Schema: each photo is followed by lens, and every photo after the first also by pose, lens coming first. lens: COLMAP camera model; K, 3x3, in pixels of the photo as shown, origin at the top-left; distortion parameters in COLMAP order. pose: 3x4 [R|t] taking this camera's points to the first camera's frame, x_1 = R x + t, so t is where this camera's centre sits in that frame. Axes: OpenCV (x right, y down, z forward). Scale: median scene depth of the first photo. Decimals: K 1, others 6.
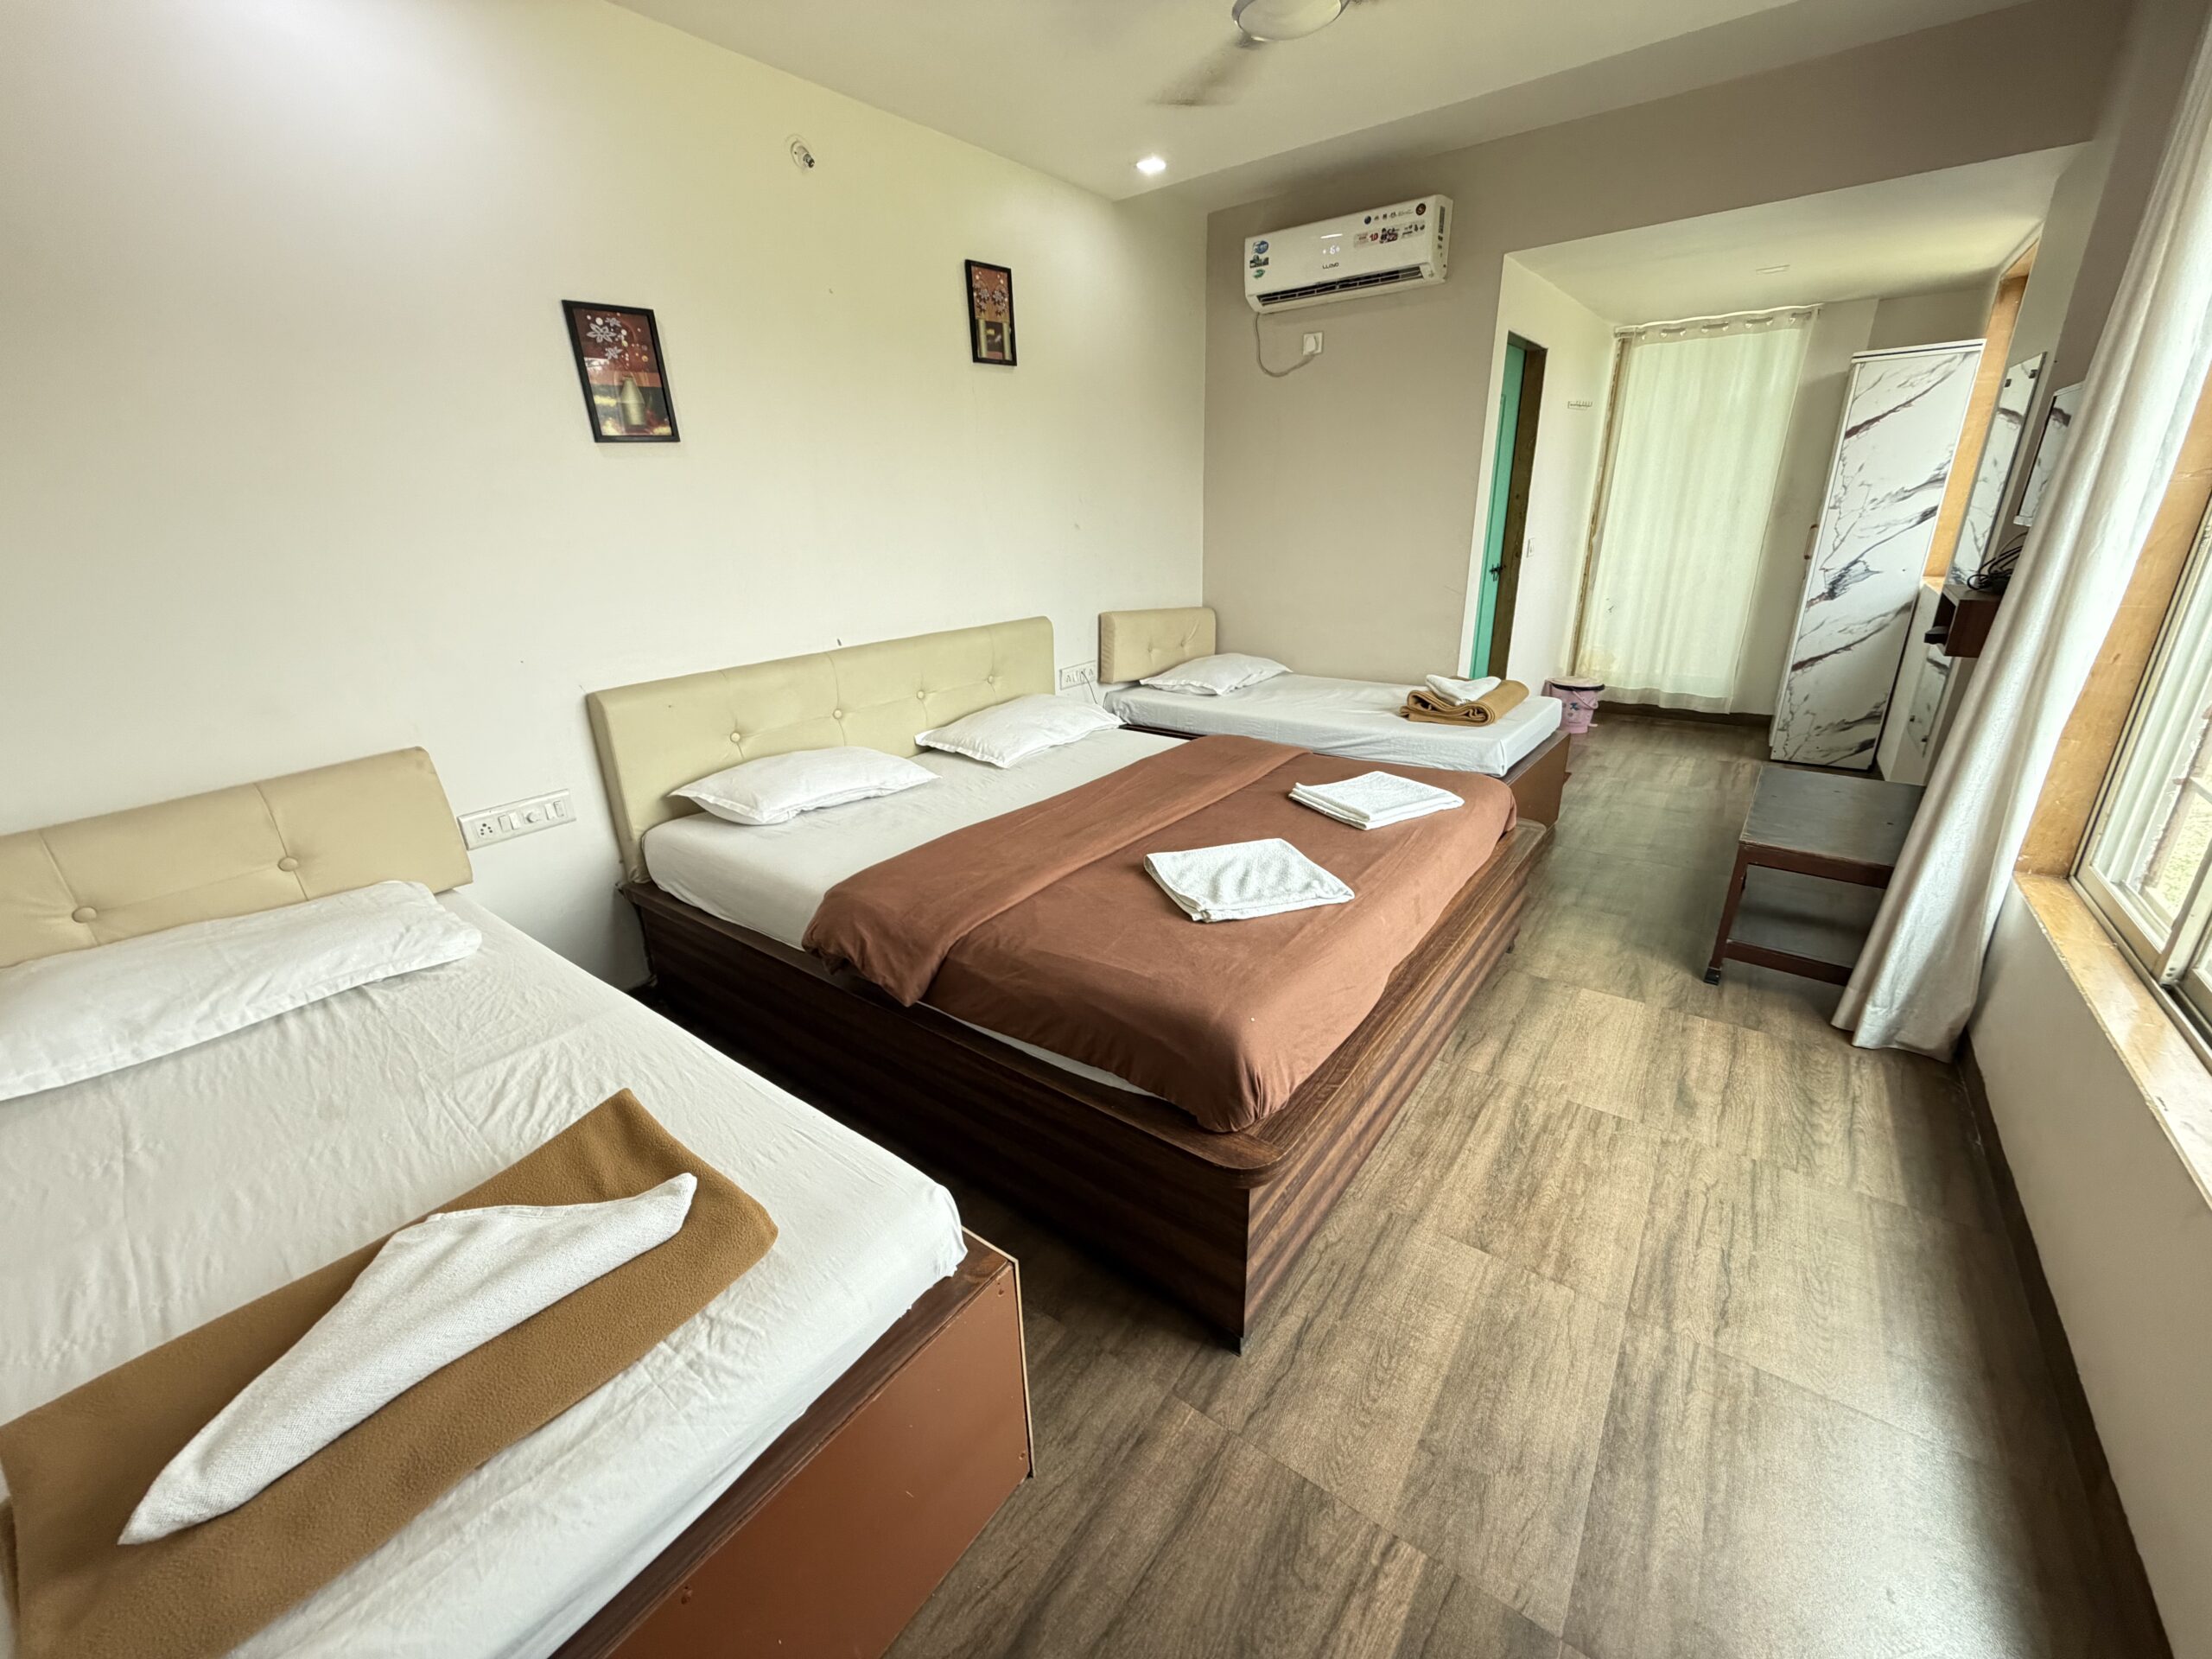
lens RADIAL K [[887.2, 0, 1098.3], [0, 887.2, 828.0], [0, 0, 1]] dist [0.001304, 0.000245]
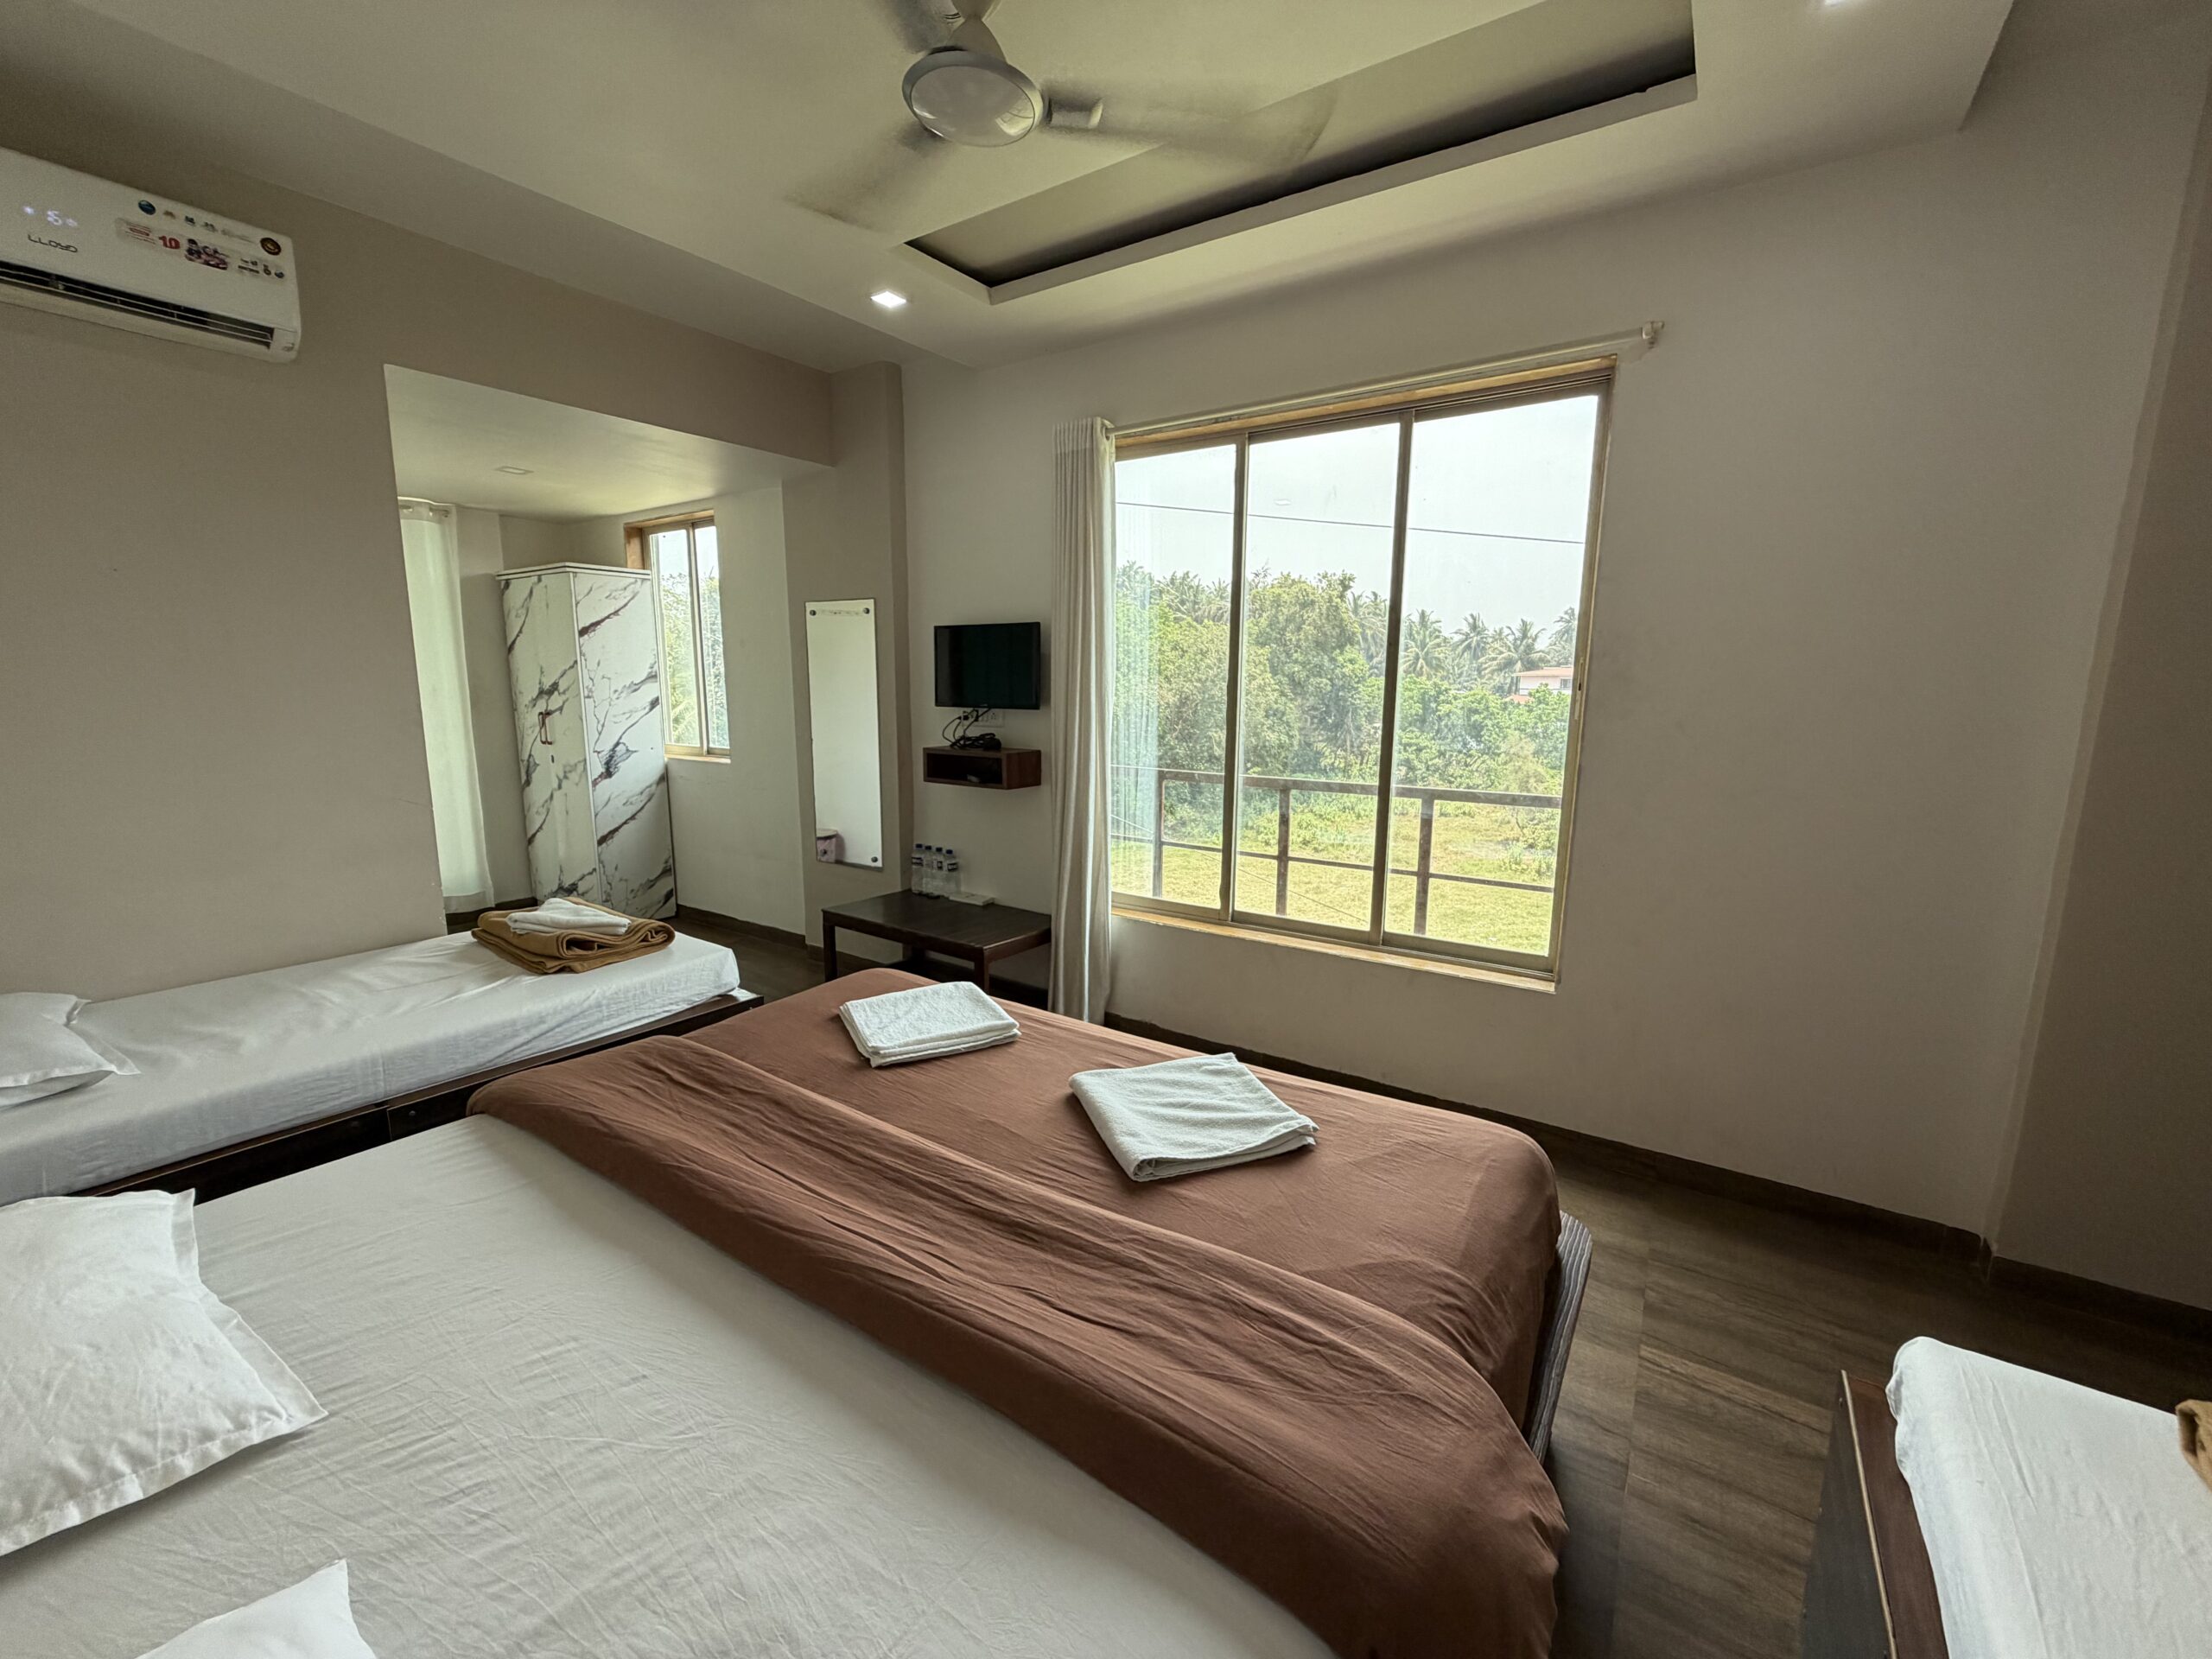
lens RADIAL K [[887.2, 0, 1098.3], [0, 887.2, 828.0], [0, 0, 1]] dist [0.001304, 0.000245]
pose [[-0.040177, -0.132432, 0.990377, -0.344248], [0.334569, 0.932179, 0.138222, -0.183481], [-0.941515, 0.336903, 0.006855, 0.551134]]
